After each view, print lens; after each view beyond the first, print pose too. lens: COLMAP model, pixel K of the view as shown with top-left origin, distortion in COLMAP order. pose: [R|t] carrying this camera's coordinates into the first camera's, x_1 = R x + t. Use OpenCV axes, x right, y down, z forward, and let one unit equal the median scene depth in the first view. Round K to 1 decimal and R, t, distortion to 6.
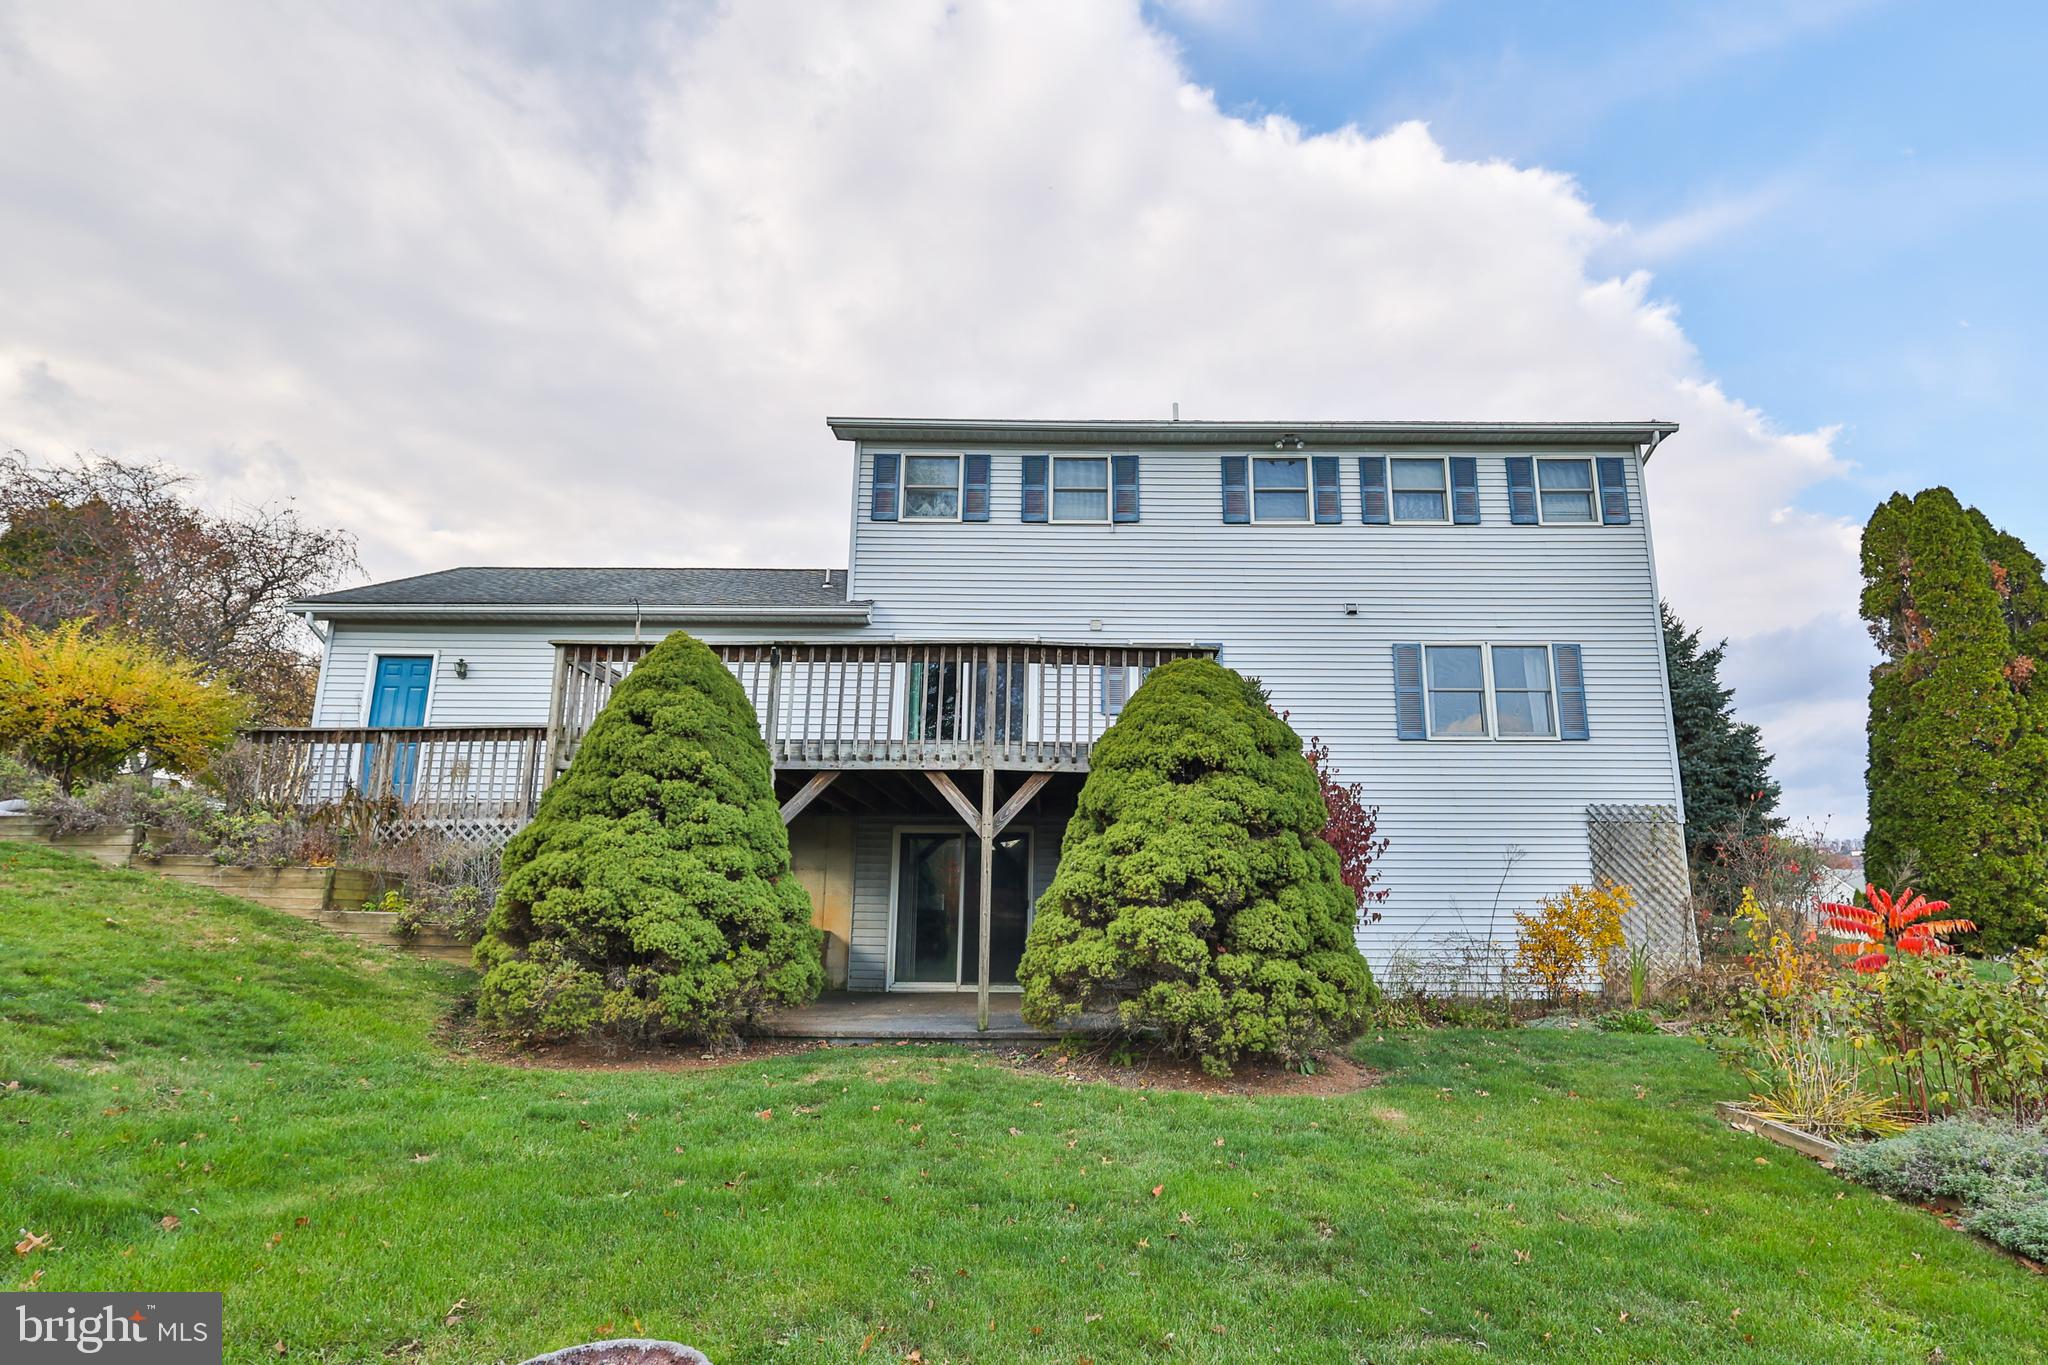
lens RADIAL K [[1035.6, 0, 1019.6], [0, 1035.6, 689.9], [0, 0, 1]] dist [-0.003017, -0.000105]
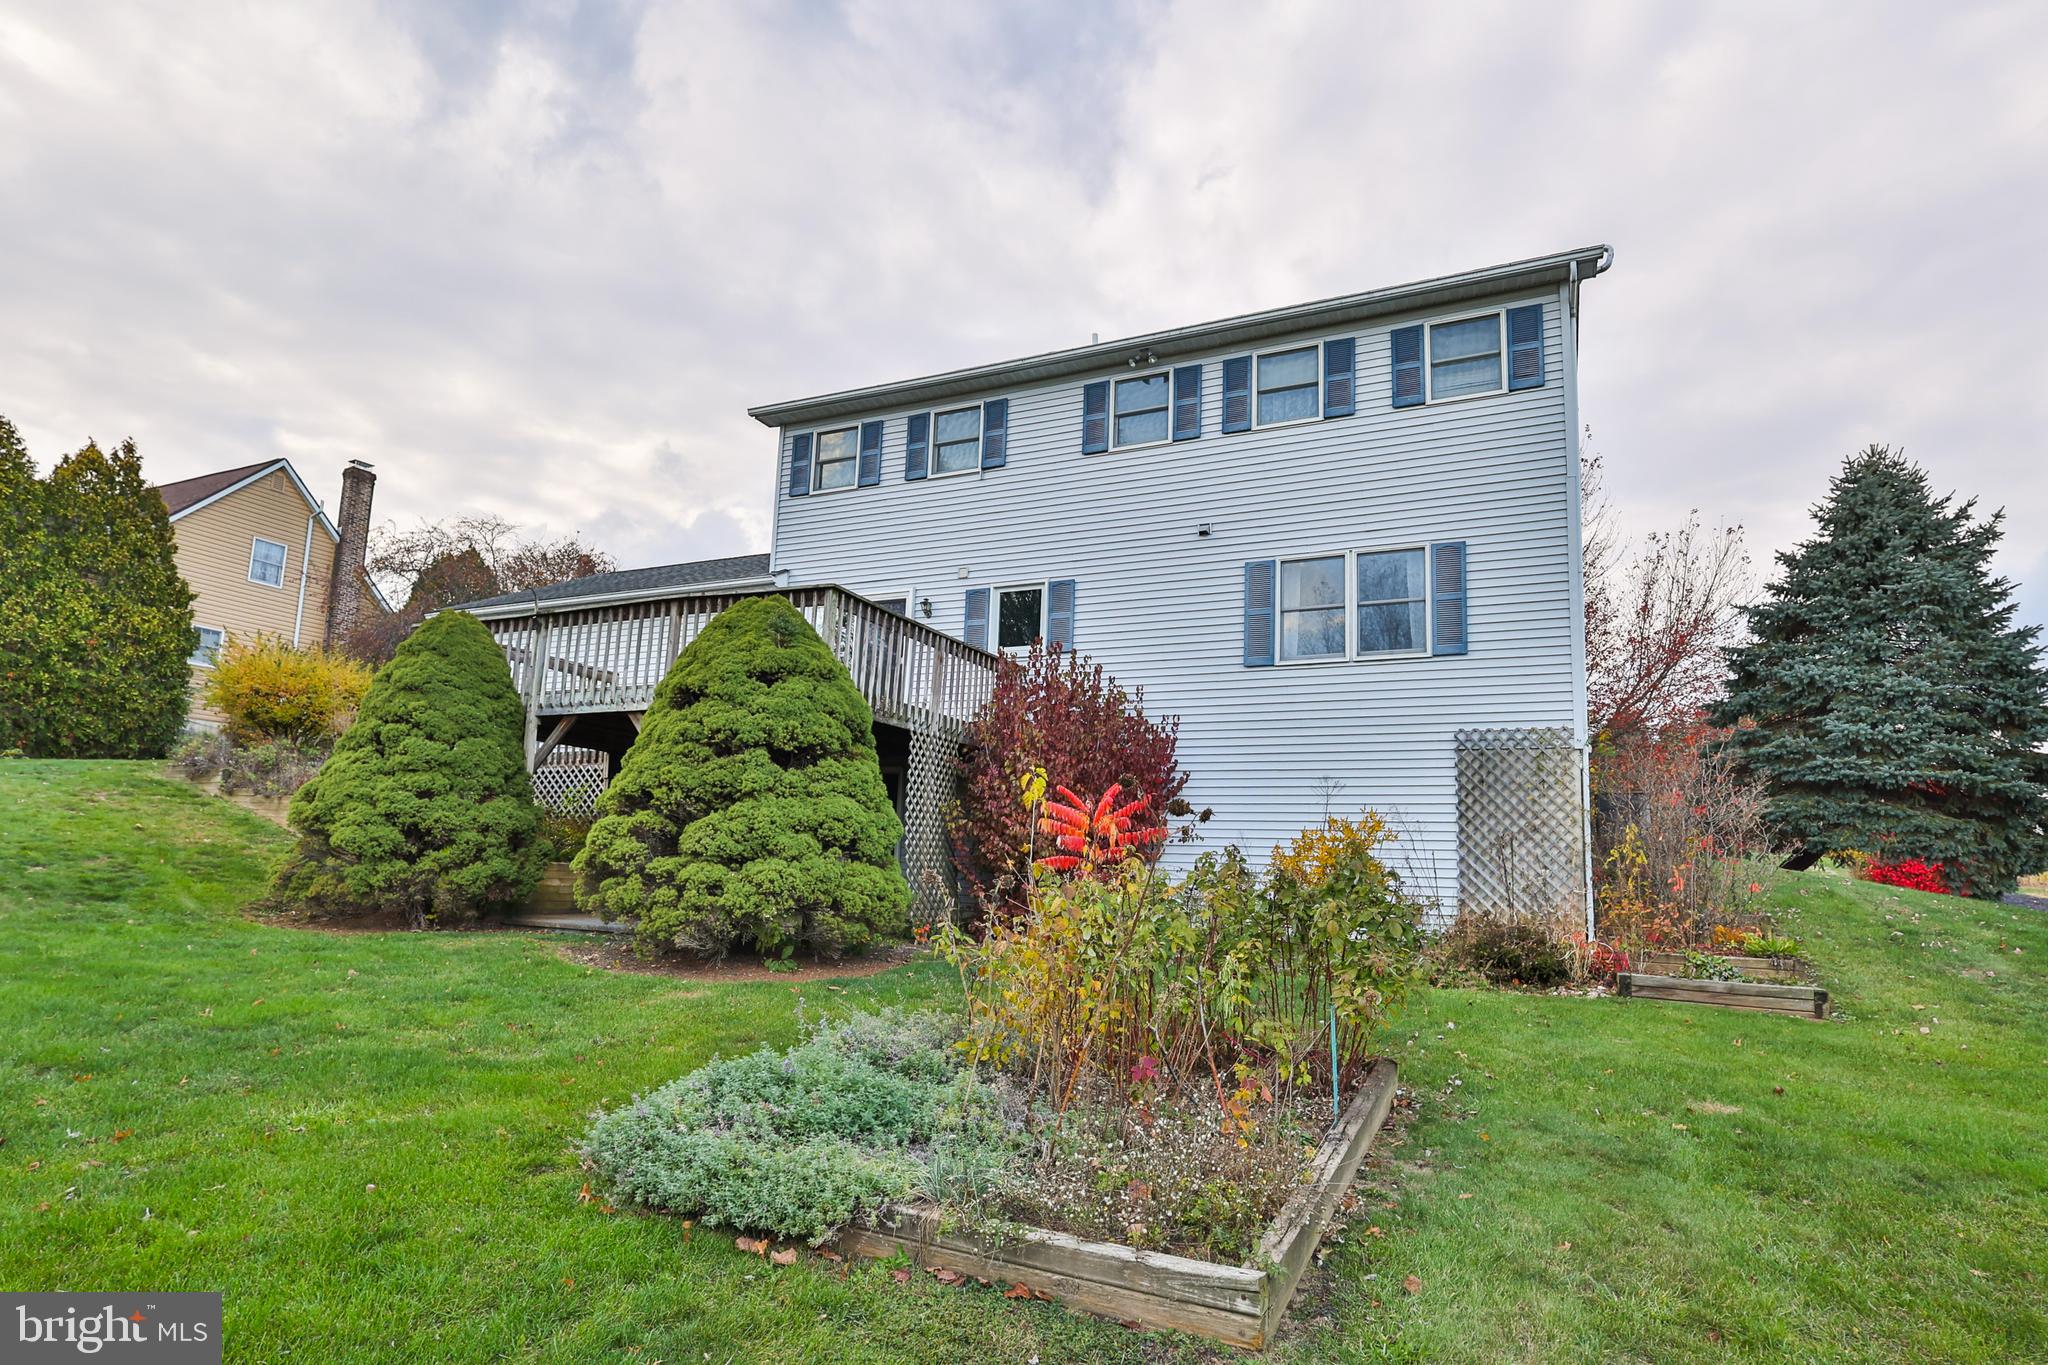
lens RADIAL K [[1035.6, 0, 1022.7], [0, 1035.6, 740.4], [0, 0, 1]] dist [-0.003017, -0.000105]
pose [[0.912127, -0.028471, -0.408918, 0.538742], [0.058935, 0.996329, 0.062090, 0.042659], [0.405649, -0.080733, 0.910457, 0.071605]]
